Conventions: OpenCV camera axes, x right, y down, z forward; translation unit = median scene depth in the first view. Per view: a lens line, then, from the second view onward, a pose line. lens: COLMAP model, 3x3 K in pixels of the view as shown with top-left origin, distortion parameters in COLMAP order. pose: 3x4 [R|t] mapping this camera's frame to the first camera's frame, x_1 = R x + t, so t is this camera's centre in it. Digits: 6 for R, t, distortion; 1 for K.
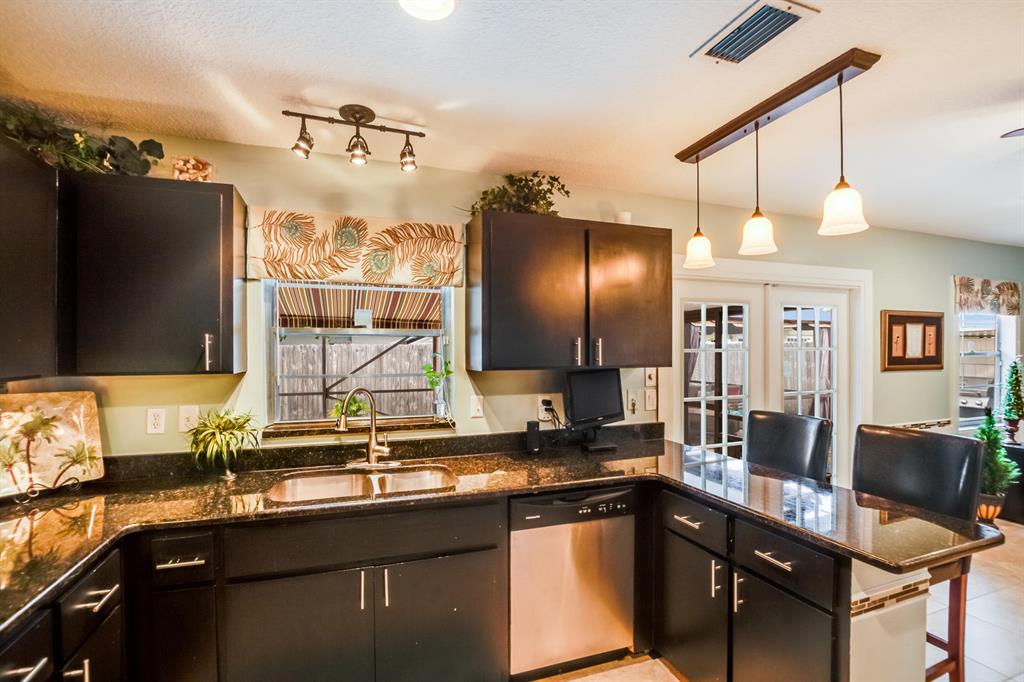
lens RADIAL K [[479.1, 0, 512.5], [0, 479.1, 350.0], [0, 0, 1]] dist [-0.032890, 0.003101]
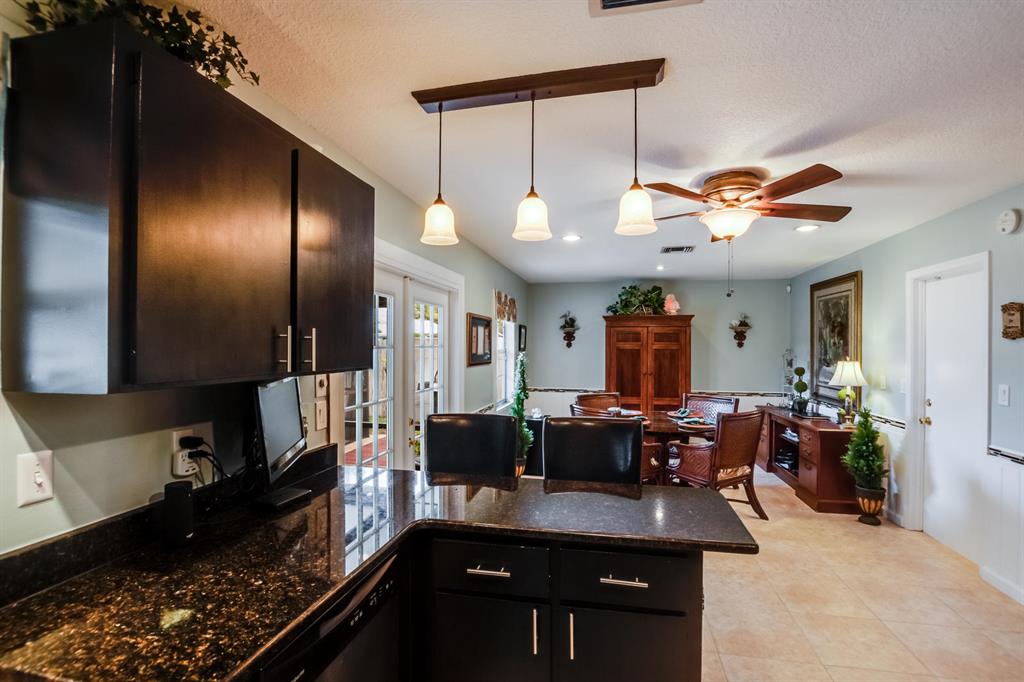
lens RADIAL K [[479.1, 0, 510.1], [0, 479.1, 347.5], [0, 0, 1]] dist [-0.032890, 0.003101]
pose [[0.535286, 0.004689, 0.844658, -0.153736], [-0.007244, 0.999973, -0.000960, -0.000261], [-0.844640, -0.005605, 0.535306, 0.329599]]
